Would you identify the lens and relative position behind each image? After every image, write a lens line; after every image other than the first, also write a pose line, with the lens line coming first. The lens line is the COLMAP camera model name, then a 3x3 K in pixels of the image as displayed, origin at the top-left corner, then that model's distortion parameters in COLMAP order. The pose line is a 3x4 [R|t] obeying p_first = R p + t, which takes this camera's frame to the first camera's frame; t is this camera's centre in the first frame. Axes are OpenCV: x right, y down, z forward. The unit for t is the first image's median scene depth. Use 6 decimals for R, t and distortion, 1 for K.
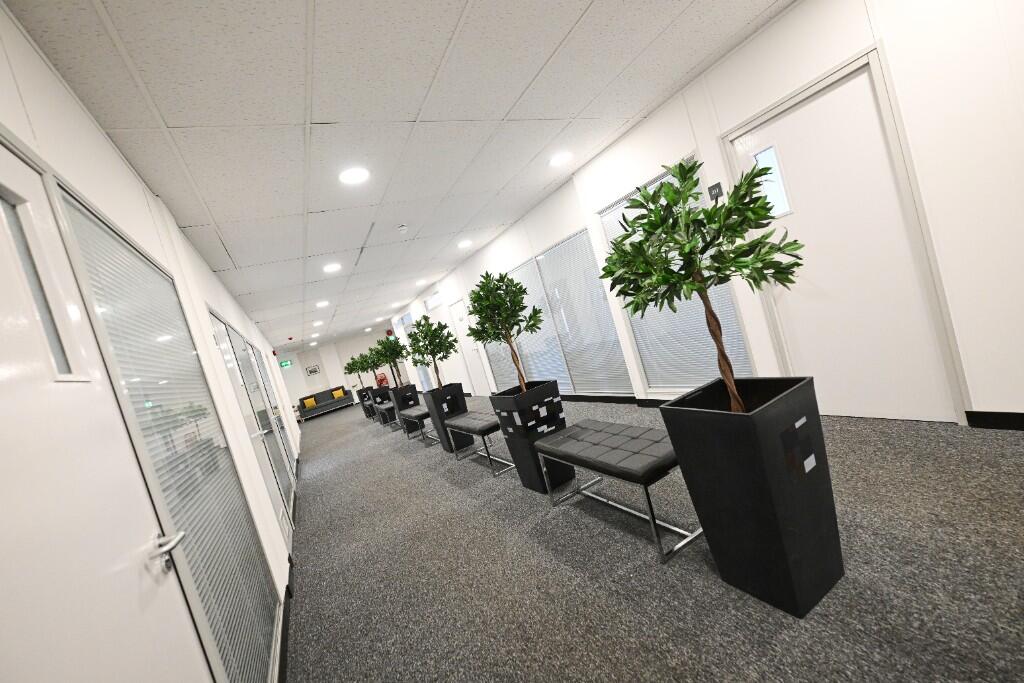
lens RADIAL K [[405.5, 0, 512.0], [0, 405.5, 341.5], [0, 0, 1]] dist [-0.001193, -0.000231]
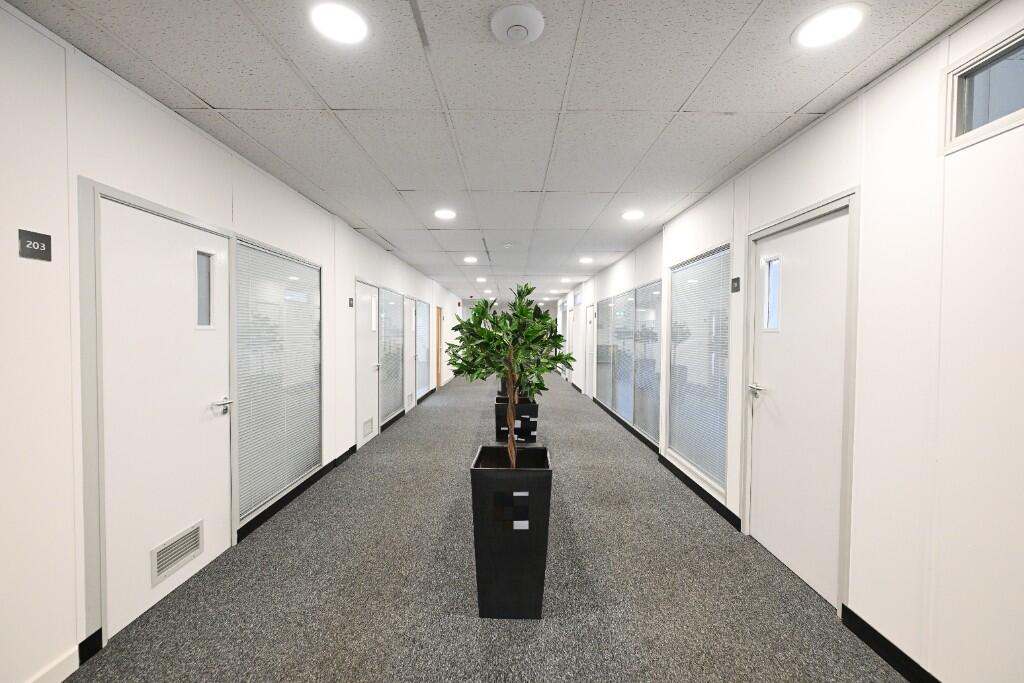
lens RADIAL K [[405.5, 0, 512.0], [0, 405.5, 341.5], [0, 0, 1]] dist [-0.001193, -0.000231]
pose [[0.839509, 0.303532, -0.450659, 0.644546], [-0.279865, 0.952487, 0.120182, -0.251972], [0.465726, 0.025230, 0.884569, -0.136081]]
